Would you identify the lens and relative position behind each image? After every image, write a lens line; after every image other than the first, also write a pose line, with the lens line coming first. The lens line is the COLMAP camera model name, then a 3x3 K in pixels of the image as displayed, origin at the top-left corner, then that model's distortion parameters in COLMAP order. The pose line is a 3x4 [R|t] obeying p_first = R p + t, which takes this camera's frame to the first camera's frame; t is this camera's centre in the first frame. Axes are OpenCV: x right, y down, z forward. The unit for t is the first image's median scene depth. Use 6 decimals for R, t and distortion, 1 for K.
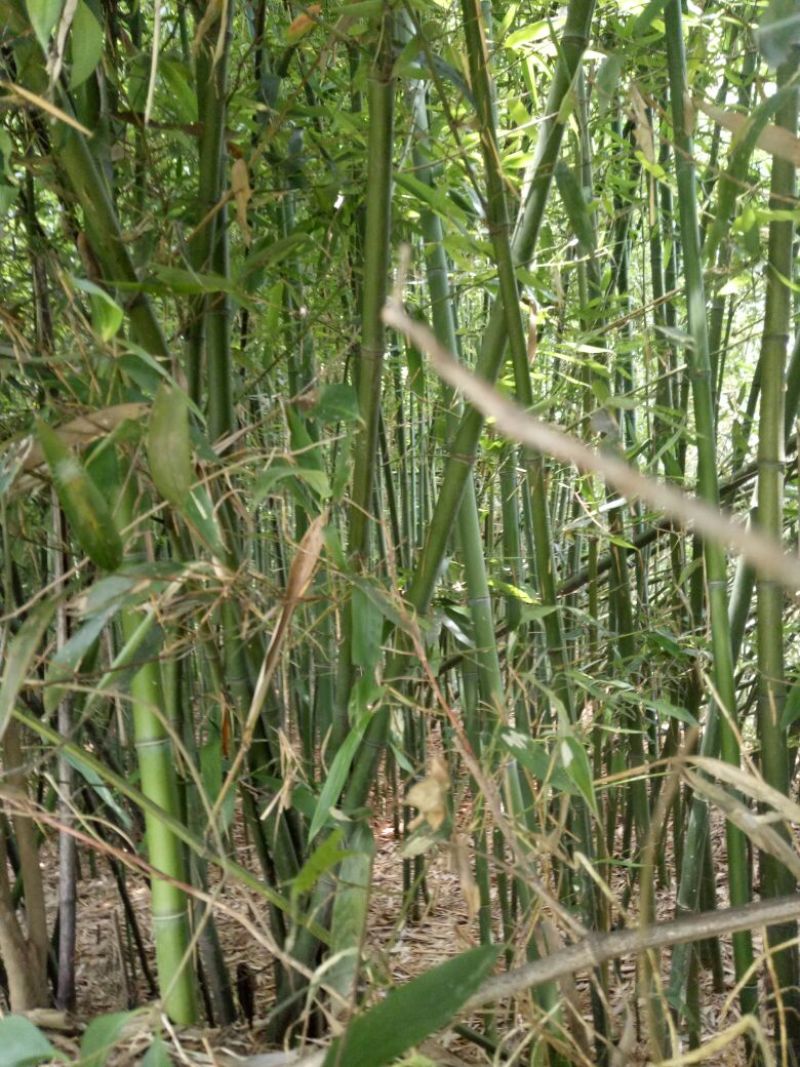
lens RADIAL K [[785.0, 0, 422.1], [0, 785.0, 544.3], [0, 0, 1]] dist [0.019999, -0.006703]
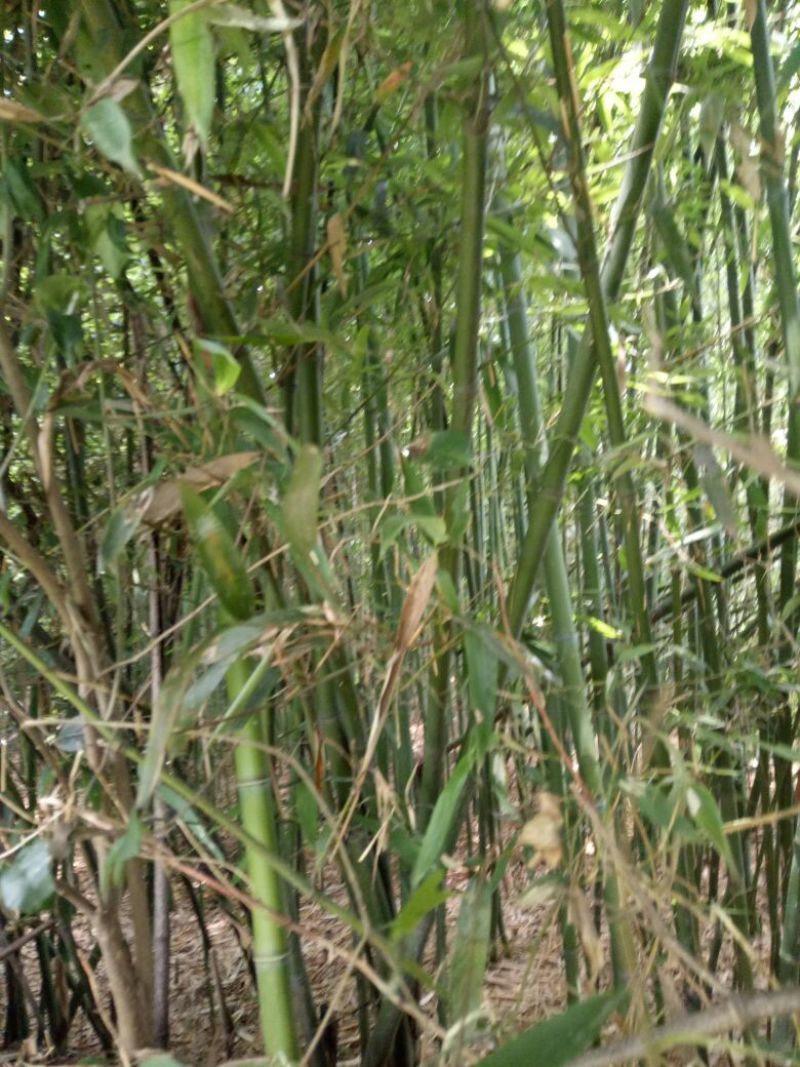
lens RADIAL K [[791.0, 0, 400.8], [0, 791.0, 540.8], [0, 0, 1]] dist [0.019302, -0.002059]
pose [[0.996462, -0.017075, -0.082288, -0.058815], [0.014087, 0.999225, -0.036757, -0.017459], [0.082852, 0.035468, 0.995931, -0.011797]]
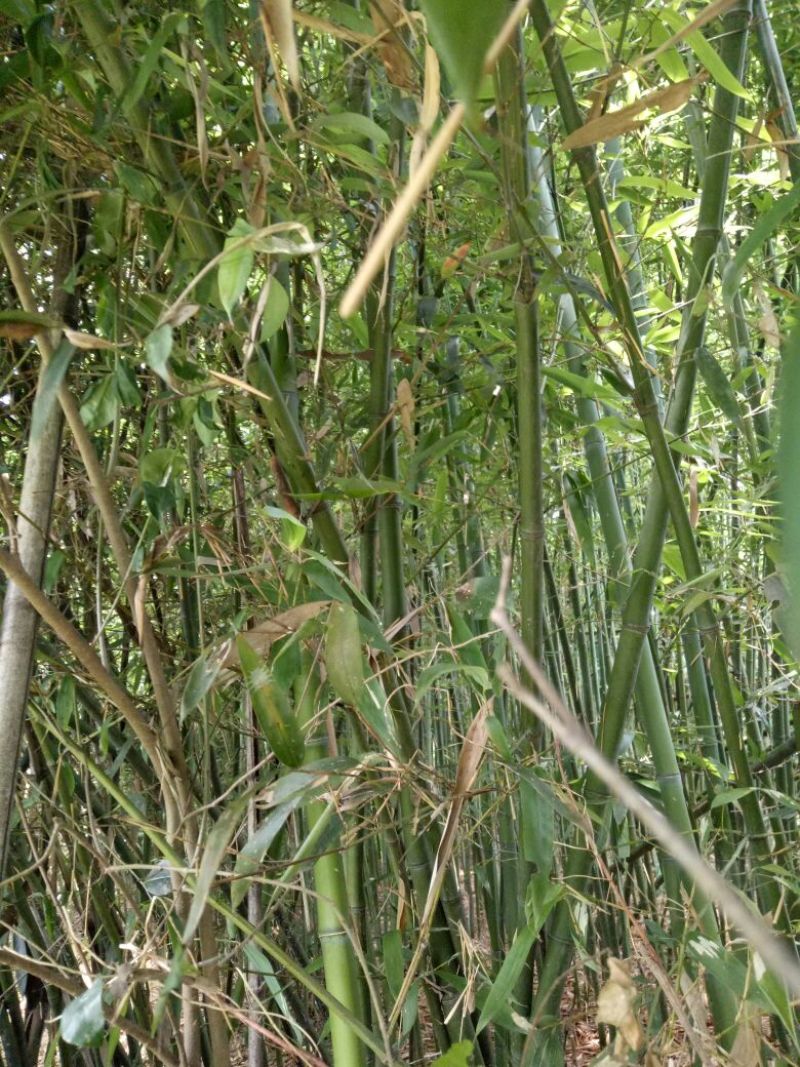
lens RADIAL K [[825.5, 0, 422.8], [0, 825.5, 530.0], [0, 0, 1]] dist [0.063858, -0.105799]
pose [[0.973285, -0.073910, -0.217378, 0.031356], [0.030051, 0.979634, -0.198532, -0.033801], [0.227625, 0.186696, 0.955684, -0.073418]]
